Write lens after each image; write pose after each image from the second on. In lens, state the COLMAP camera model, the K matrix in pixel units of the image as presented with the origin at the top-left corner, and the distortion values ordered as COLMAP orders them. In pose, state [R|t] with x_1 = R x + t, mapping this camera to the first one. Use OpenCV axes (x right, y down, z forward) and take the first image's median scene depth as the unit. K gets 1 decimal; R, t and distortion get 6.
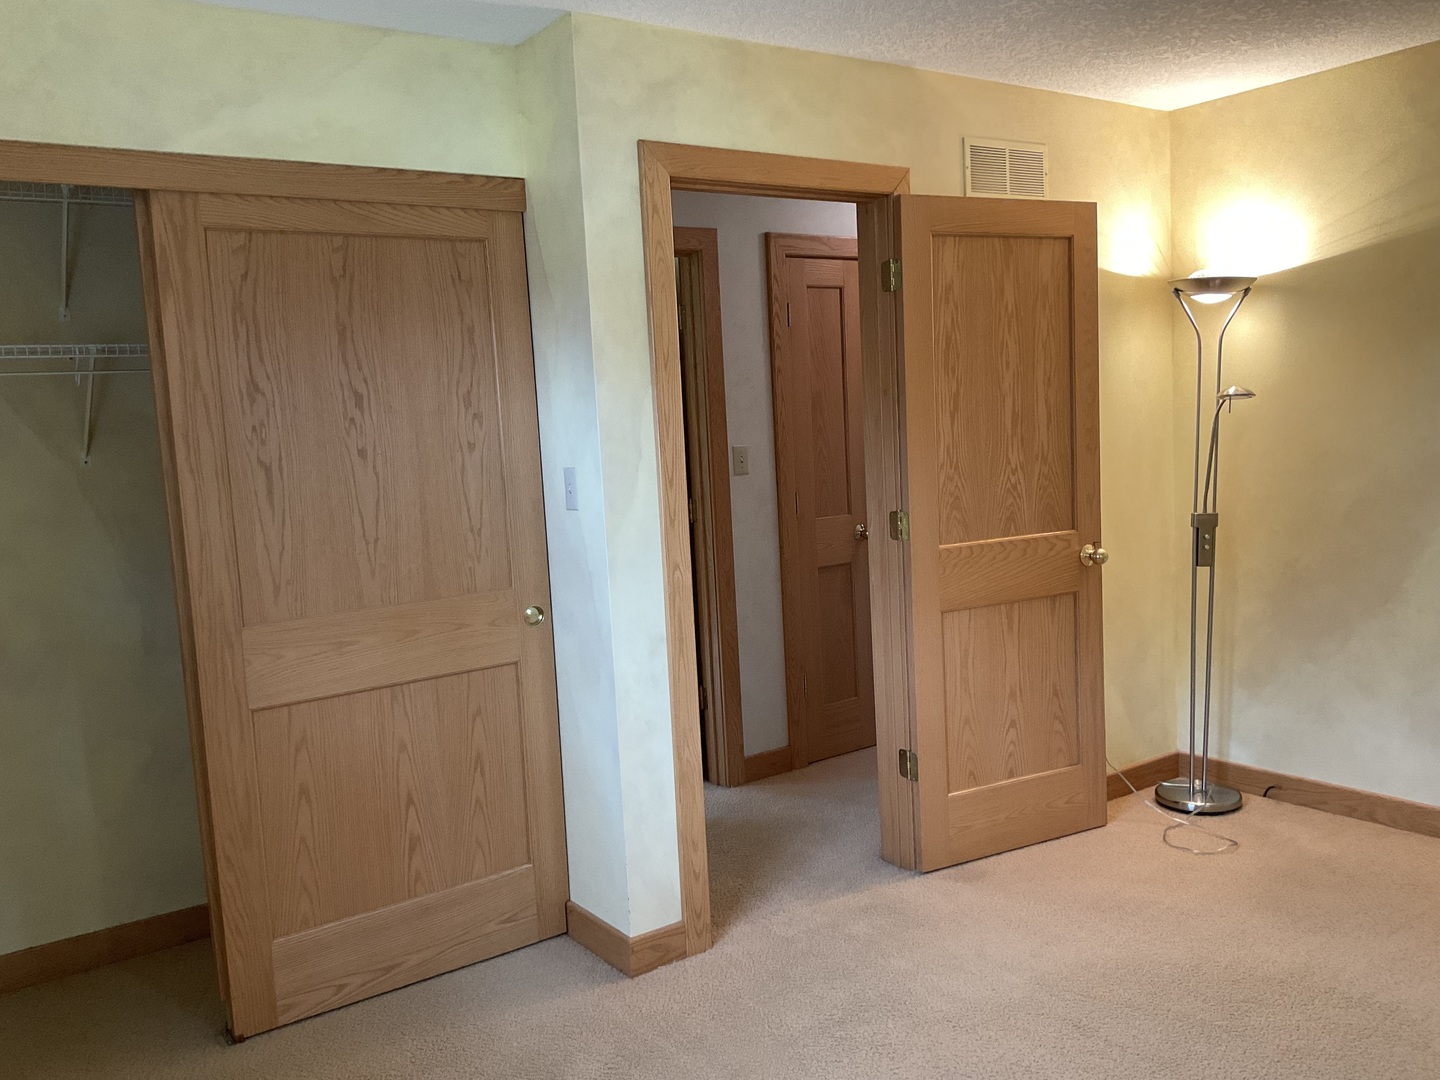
lens RADIAL K [[1197.9, 0, 720.0], [0, 1197.9, 540.0], [0, 0, 1]] dist [0.093941, -0.210370]
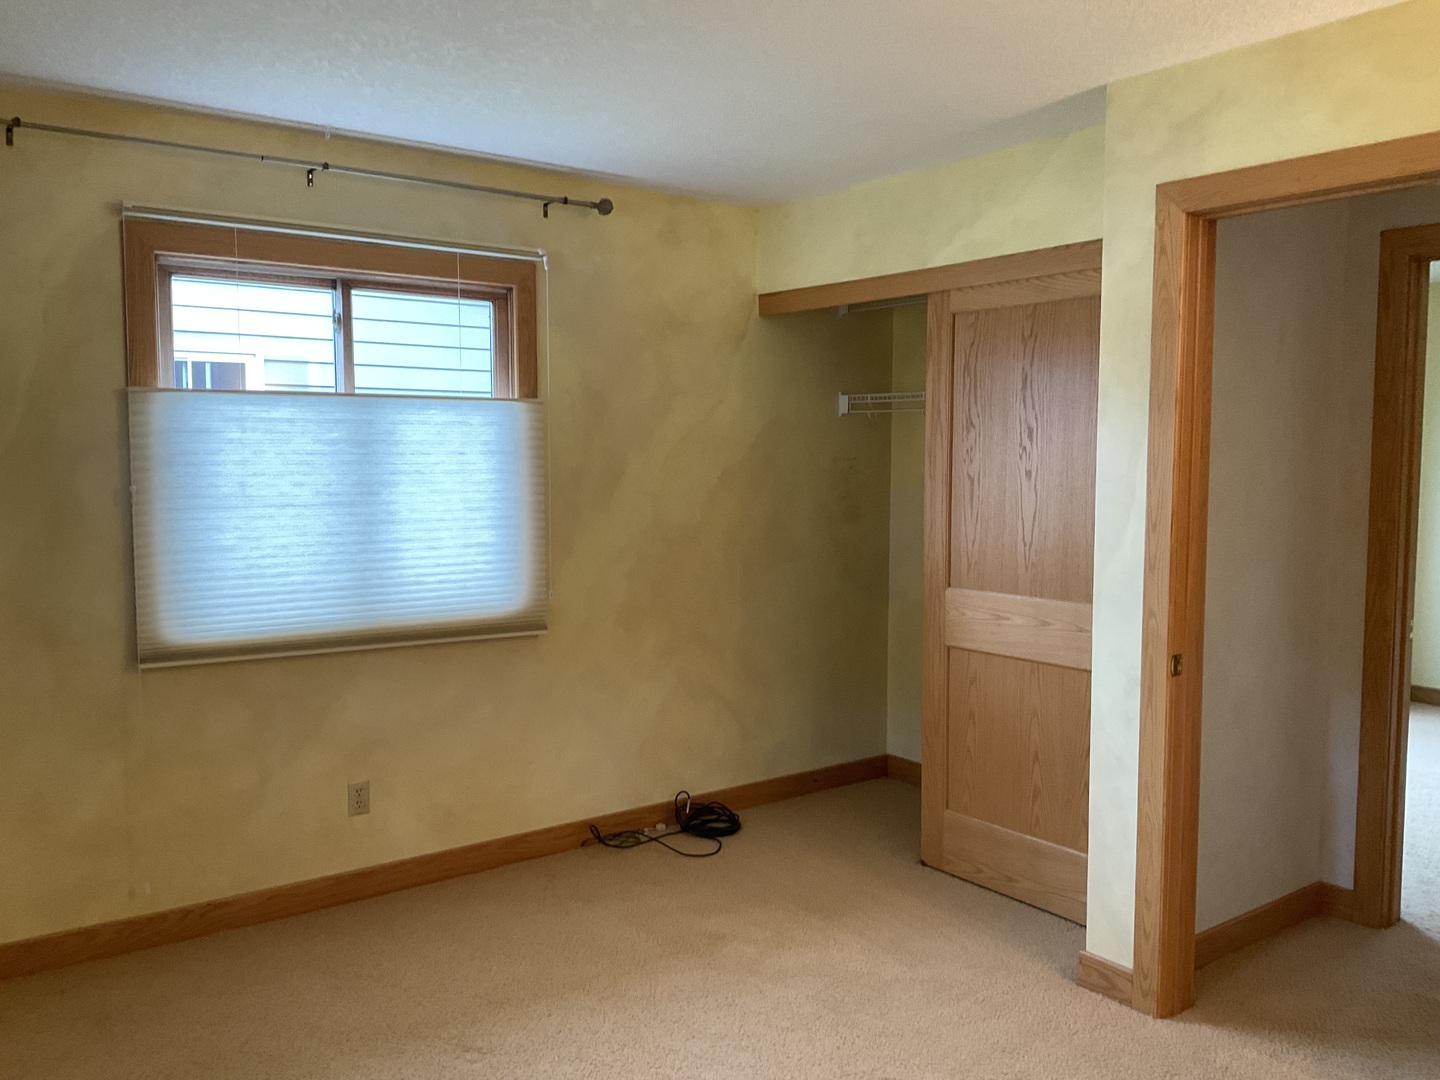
lens RADIAL K [[1197.9, 0, 720.0], [0, 1197.9, 540.0], [0, 0, 1]] dist [0.093941, -0.210370]
pose [[0.020022, 0.129936, -0.991320, 0.969834], [-0.104591, 0.986351, 0.127172, -0.131807], [0.994314, 0.101137, 0.033339, 0.643392]]
